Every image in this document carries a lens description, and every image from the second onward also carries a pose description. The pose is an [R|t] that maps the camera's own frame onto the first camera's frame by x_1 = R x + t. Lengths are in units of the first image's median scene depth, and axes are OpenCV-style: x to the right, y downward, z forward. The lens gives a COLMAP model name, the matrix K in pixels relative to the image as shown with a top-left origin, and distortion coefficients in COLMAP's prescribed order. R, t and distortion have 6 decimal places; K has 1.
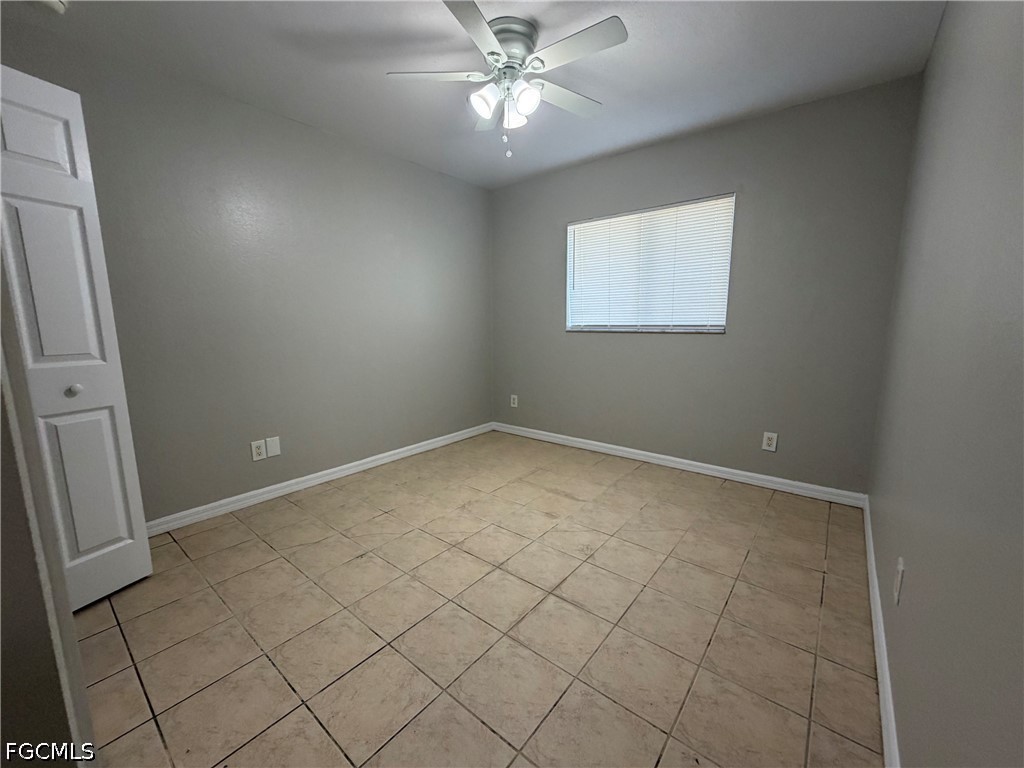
lens RADIAL K [[410.2, 0, 509.3], [0, 410.2, 384.3], [0, 0, 1]] dist [0.003066, 0.000223]
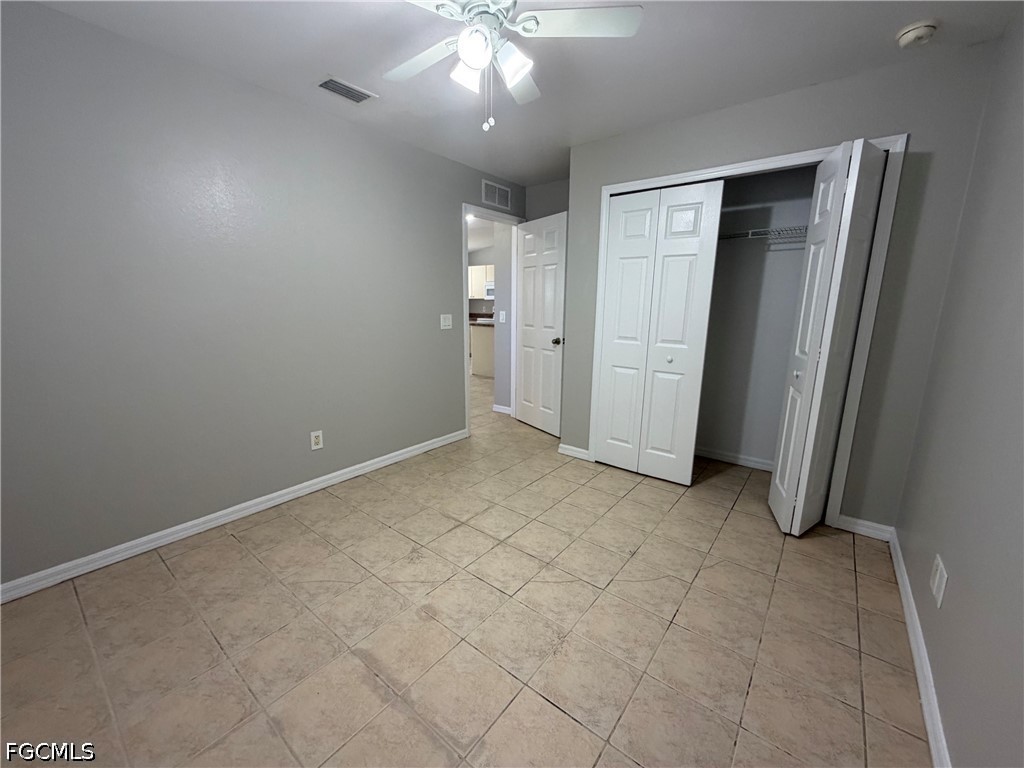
lens RADIAL K [[405.2, 0, 510.5], [0, 405.2, 374.0], [0, 0, 1]] dist [0.000175, 0.002541]
pose [[-0.999864, 0.002551, -0.016311, -0.030567], [-0.002974, 0.944000, 0.329933, -0.328952], [0.016239, 0.329937, -0.943863, 1.691775]]
